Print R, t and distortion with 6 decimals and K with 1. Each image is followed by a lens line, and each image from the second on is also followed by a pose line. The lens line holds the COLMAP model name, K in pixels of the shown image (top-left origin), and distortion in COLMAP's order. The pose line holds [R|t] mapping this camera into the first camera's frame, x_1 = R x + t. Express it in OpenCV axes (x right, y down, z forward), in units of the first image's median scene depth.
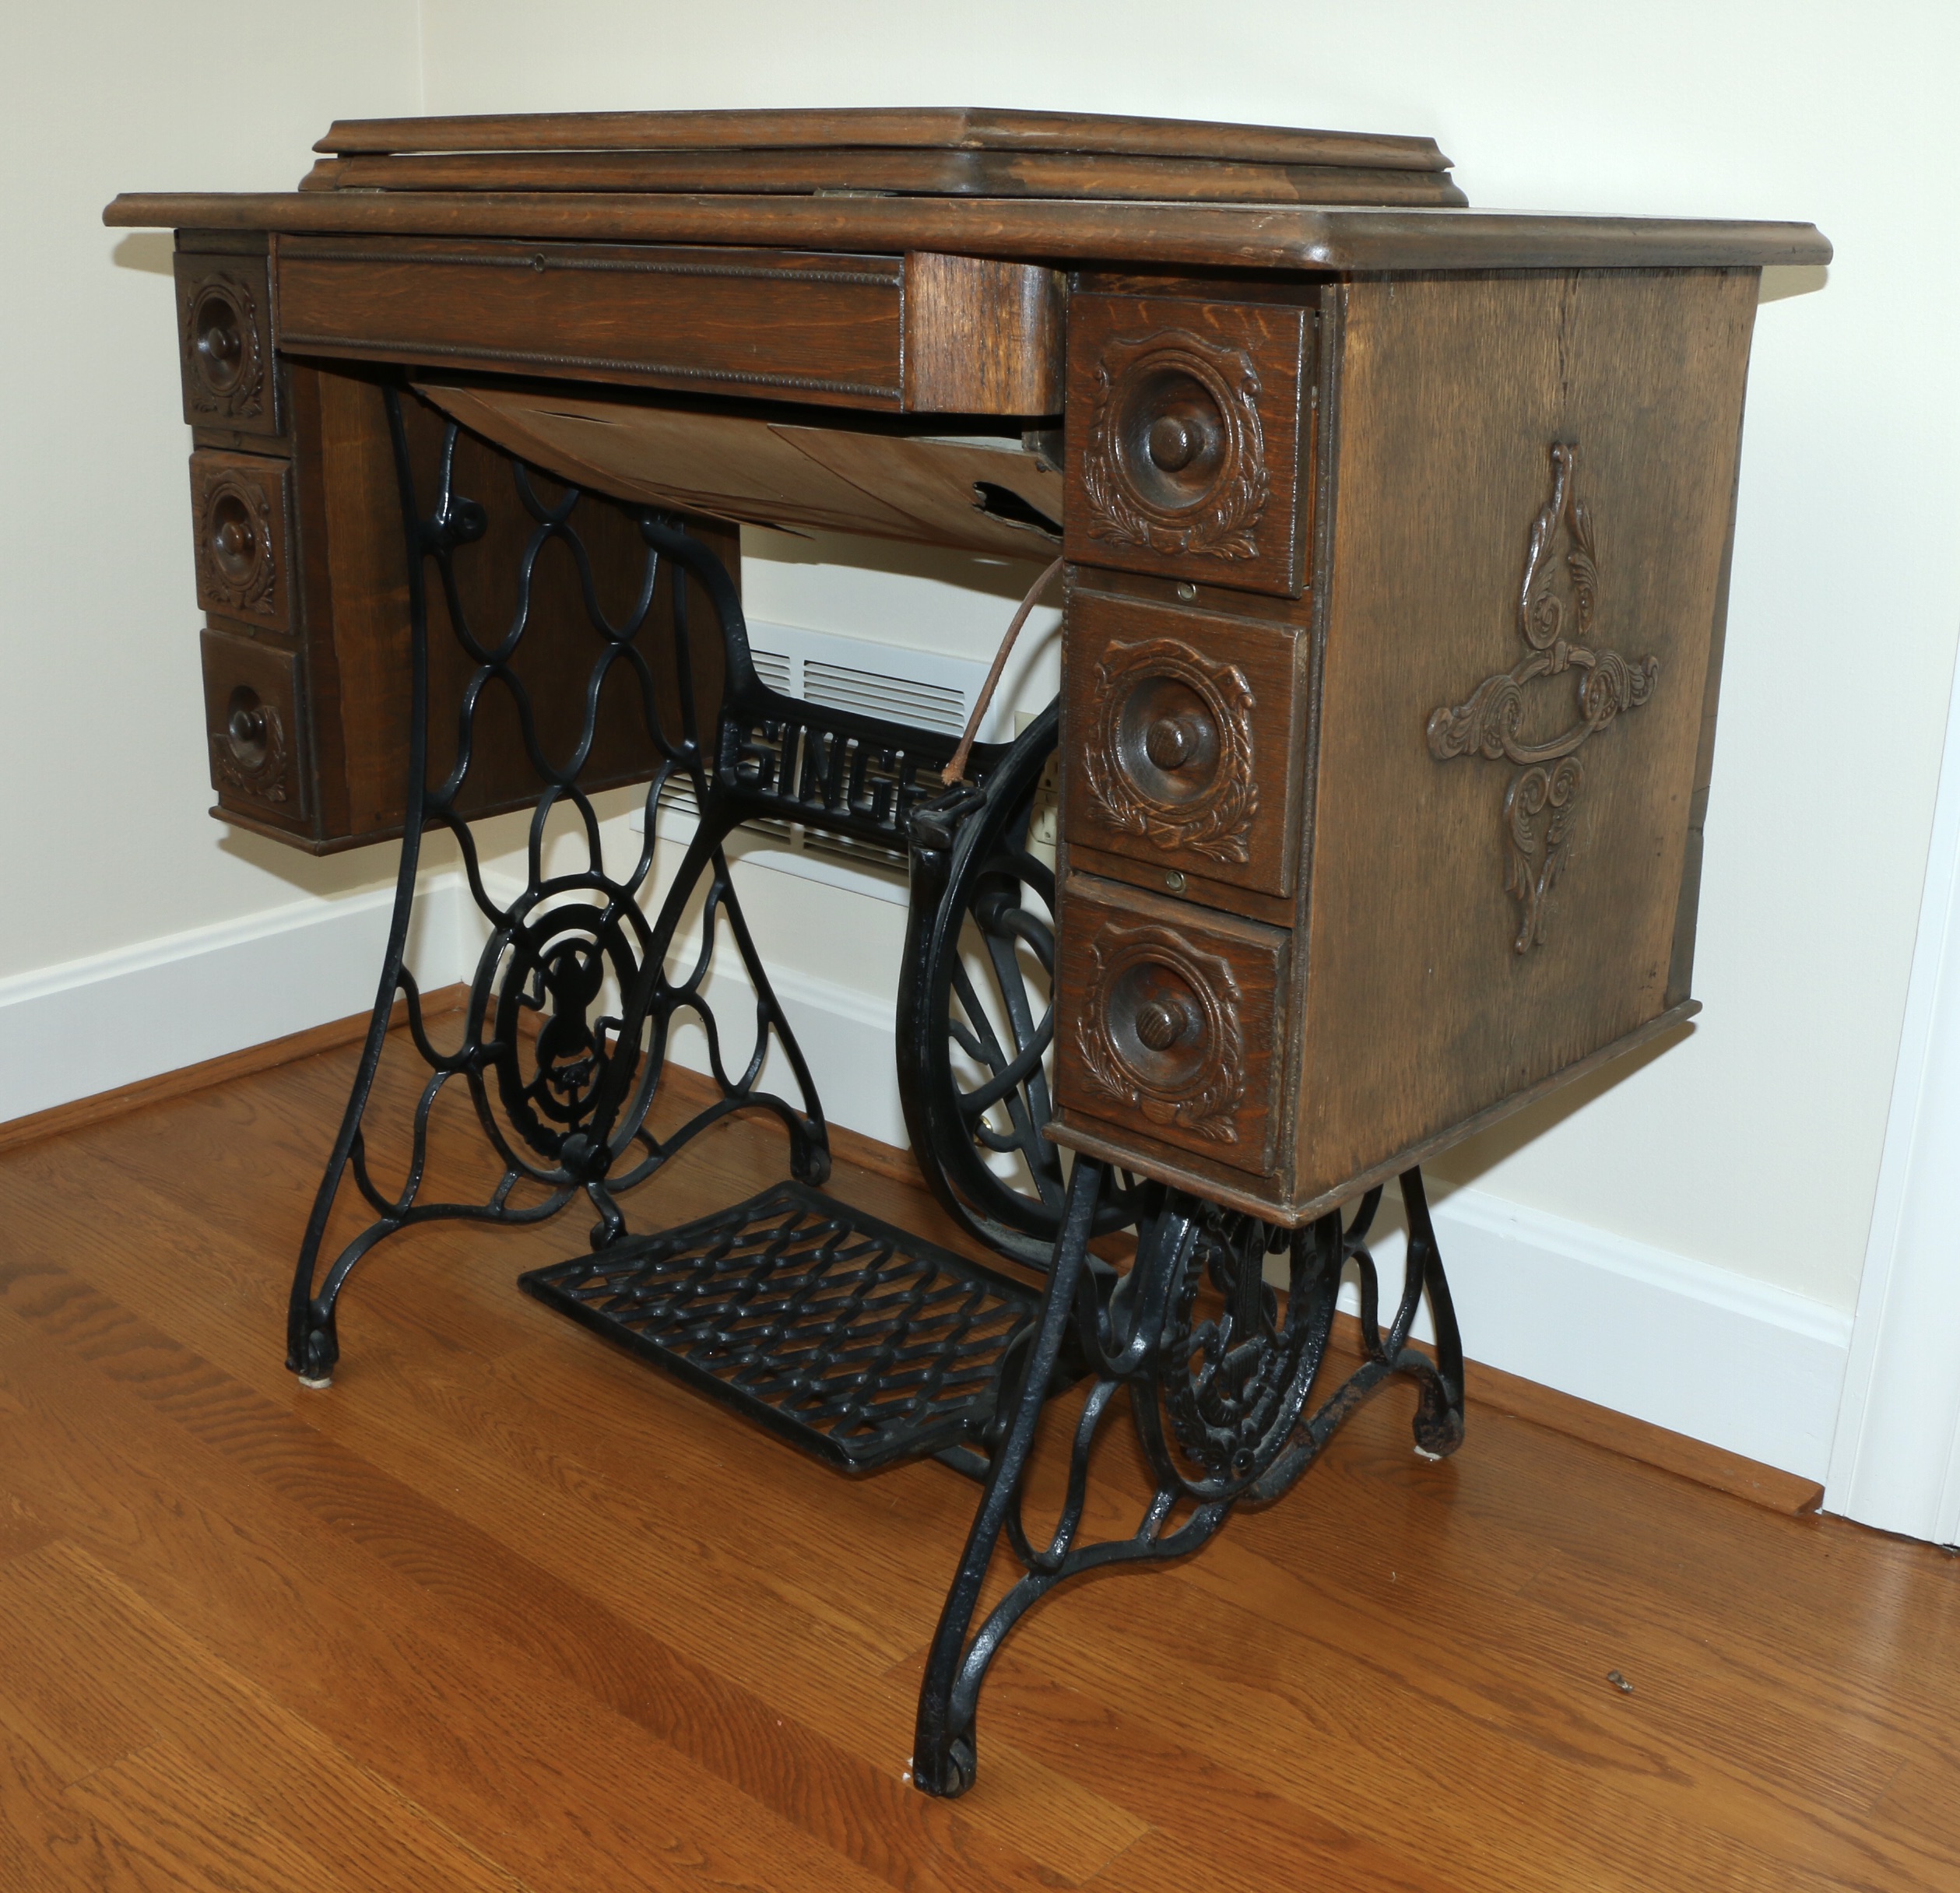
lens RADIAL K [[2293.5, 0, 979.9], [0, 2293.5, 980.5], [0, 0, 1]] dist [-0.176150, 0.016042]
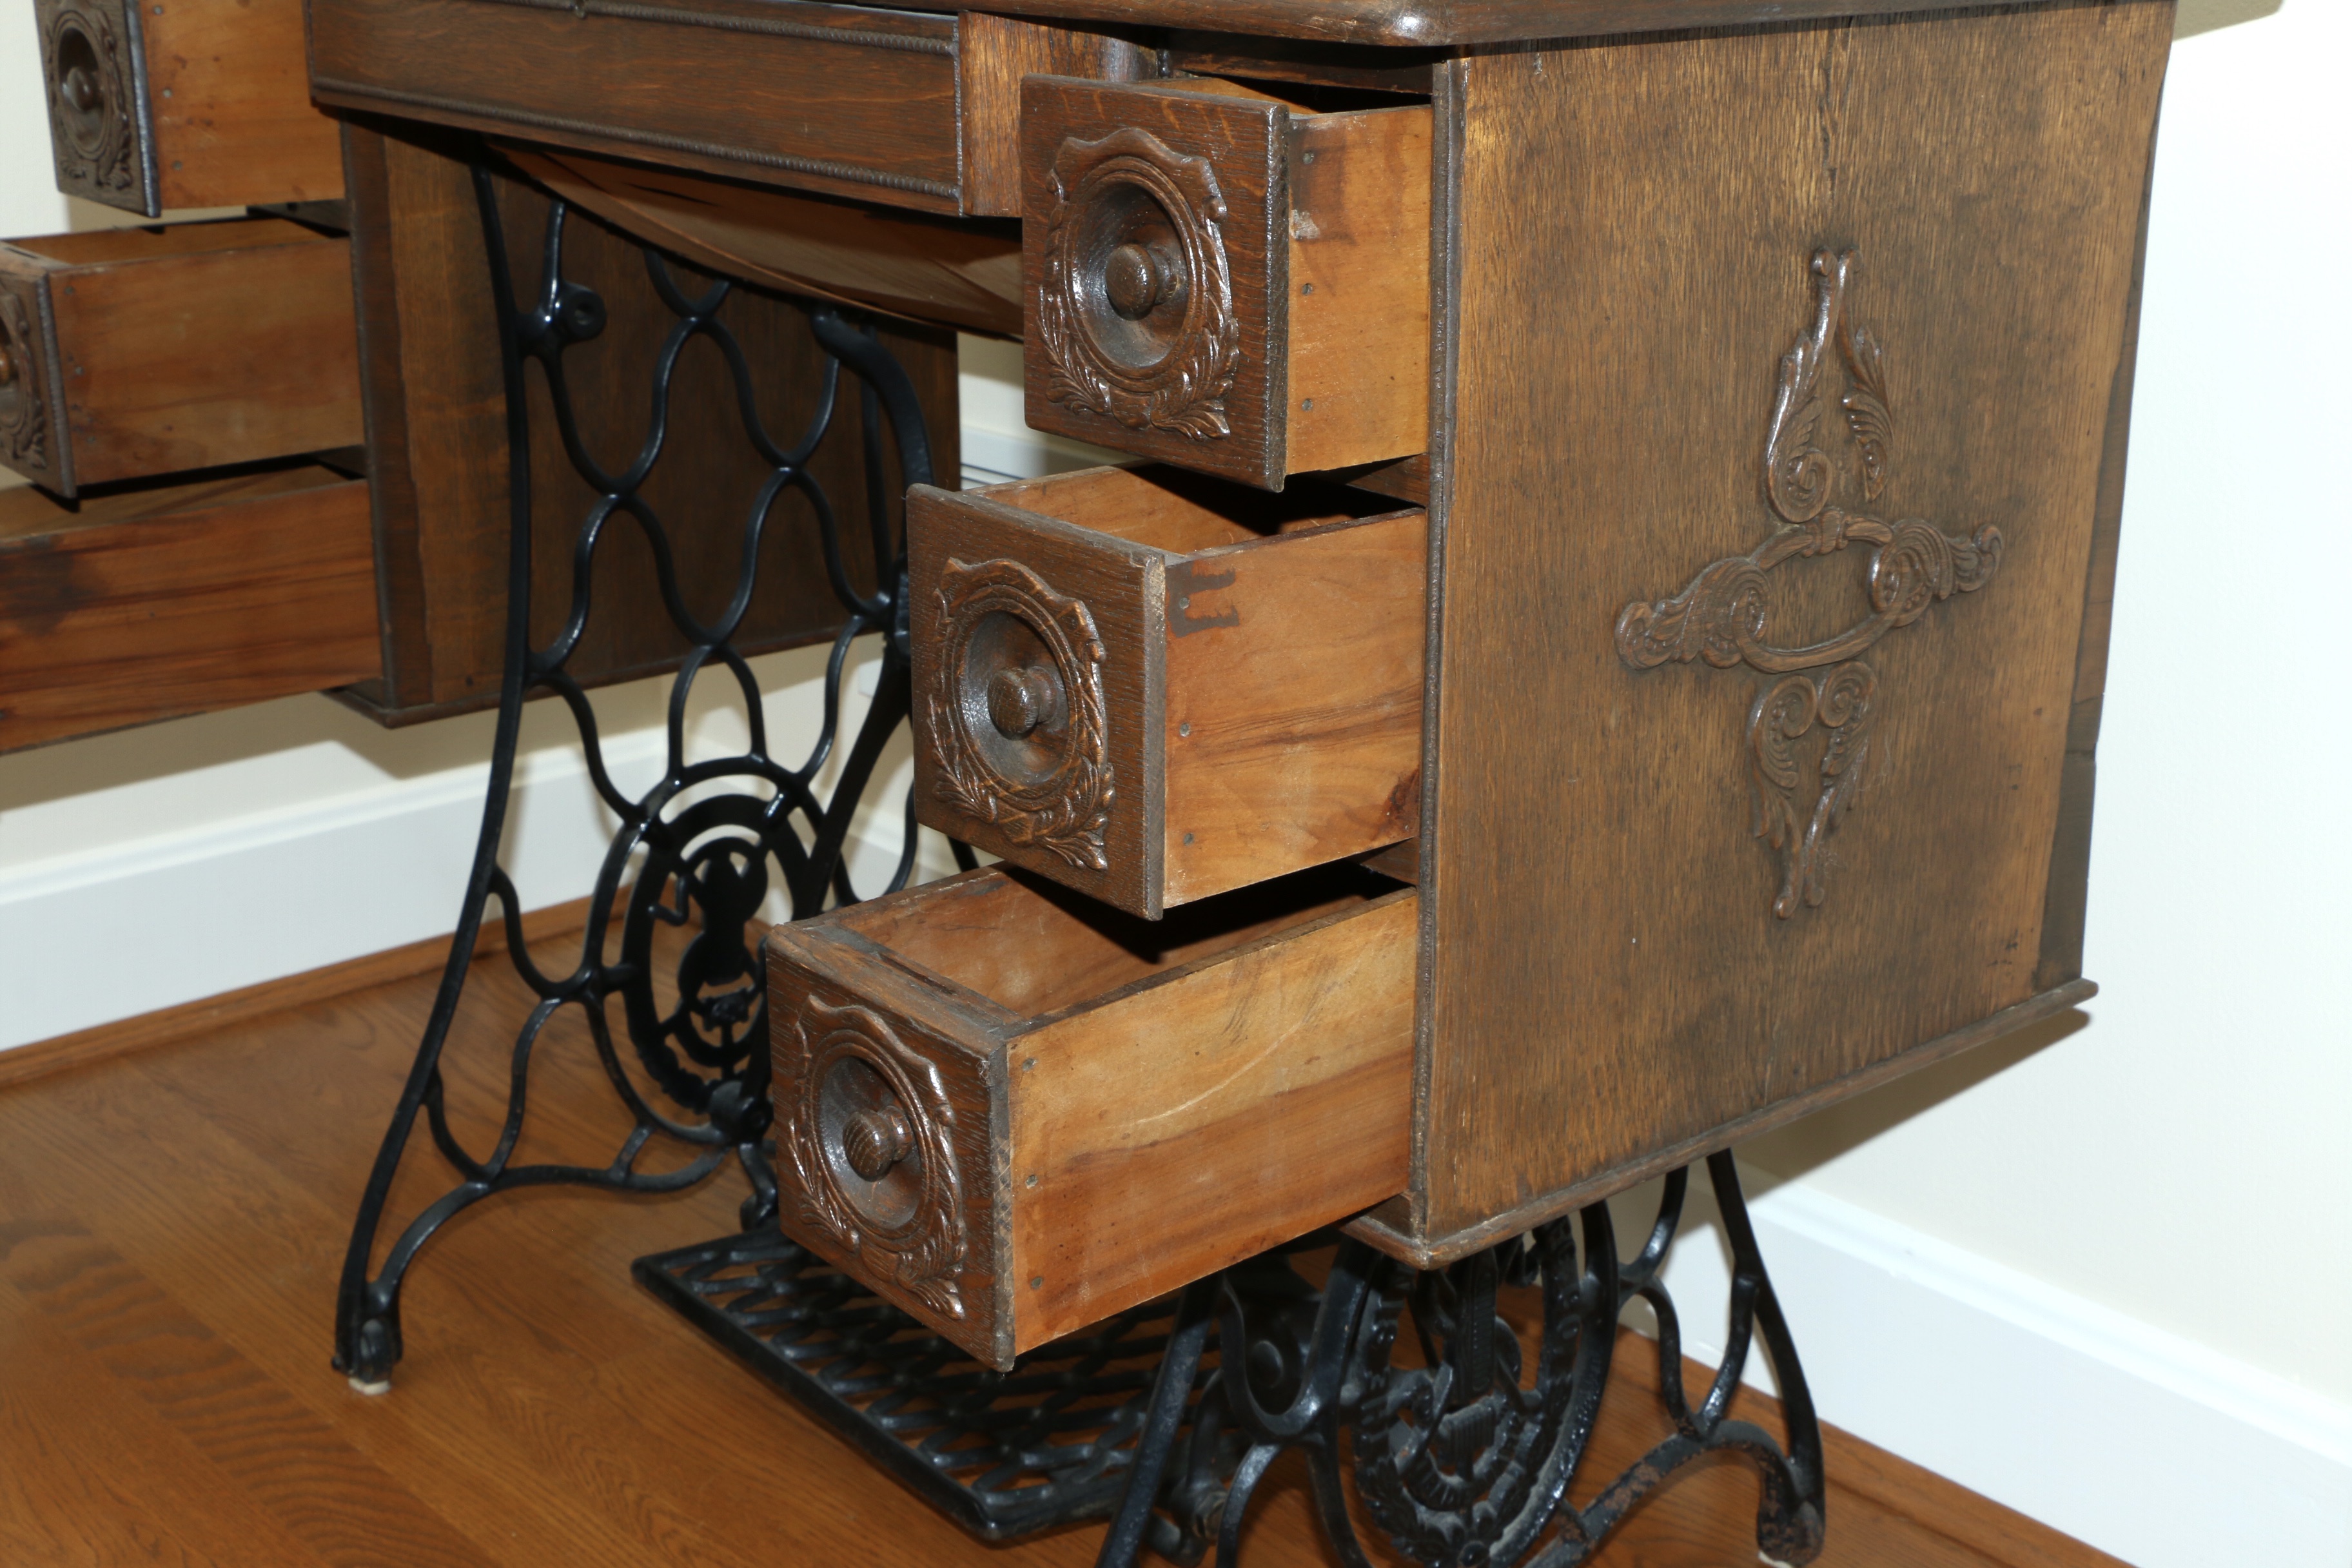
lens RADIAL K [[2971.8, 0, 1176.0], [0, 2971.8, 784.0], [0, 0, 1]] dist [-0.019970, 0.083006]
pose [[0.991031, 0.028482, -0.130565, 0.133899], [-0.031505, 0.999280, -0.021149, -0.023816], [0.129869, 0.025073, 0.991214, -0.011379]]
